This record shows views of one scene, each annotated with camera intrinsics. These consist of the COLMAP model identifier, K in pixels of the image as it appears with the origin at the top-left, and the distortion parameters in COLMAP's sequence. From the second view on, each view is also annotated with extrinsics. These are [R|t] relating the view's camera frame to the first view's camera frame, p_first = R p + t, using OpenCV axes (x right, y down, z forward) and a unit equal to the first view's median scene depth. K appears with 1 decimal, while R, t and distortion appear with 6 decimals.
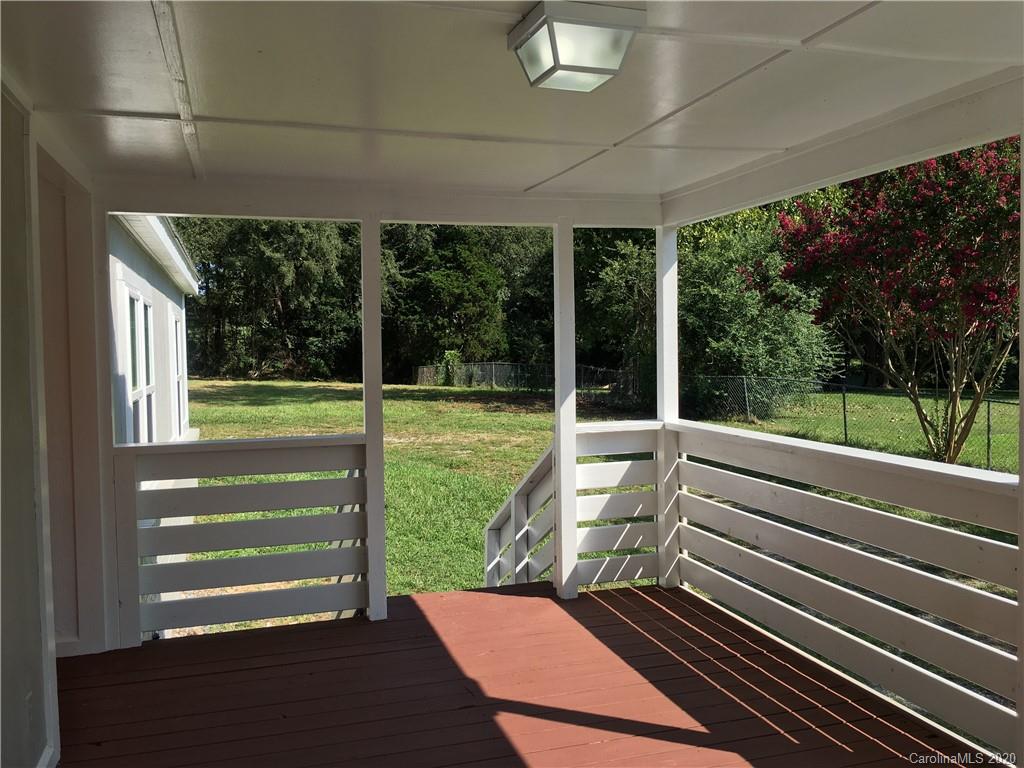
lens RADIAL K [[874.1, 0, 508.8], [0, 874.1, 383.3], [0, 0, 1]] dist [0.073178, -0.080500]
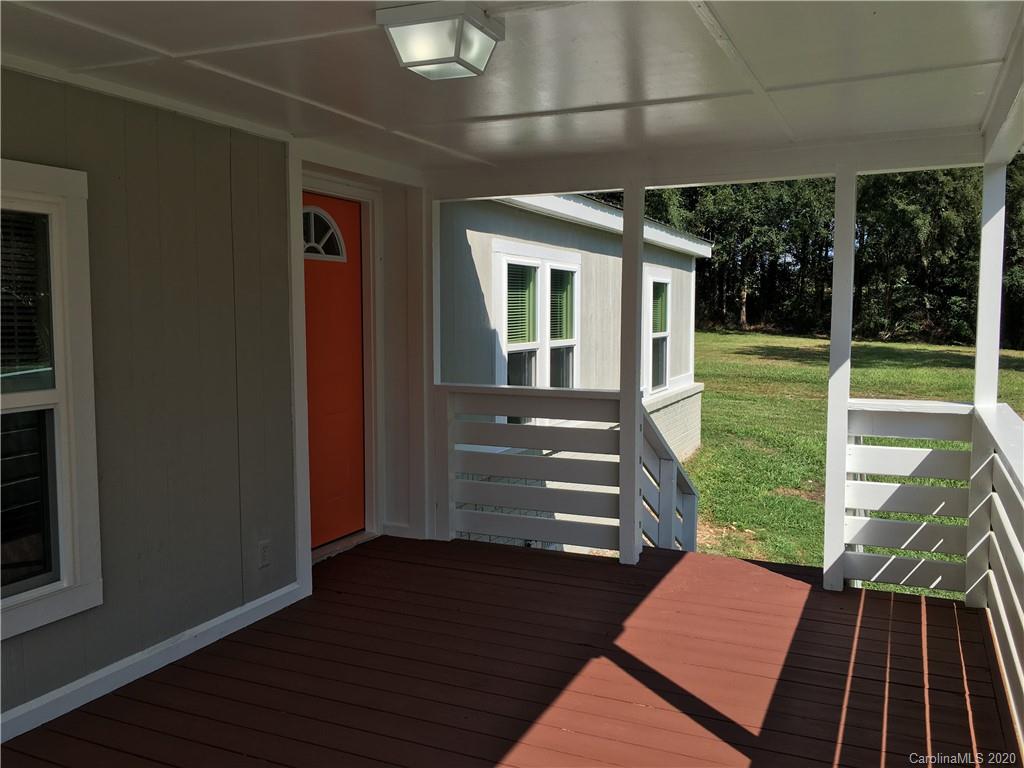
lens RADIAL K [[874.1, 0, 504.4], [0, 874.1, 379.8], [0, 0, 1]] dist [0.073178, -0.080500]
pose [[0.743799, 0.067613, -0.664975, 0.392999], [-0.039212, 0.997571, 0.057570, -0.009980], [0.667252, -0.016746, 0.744643, 0.094340]]
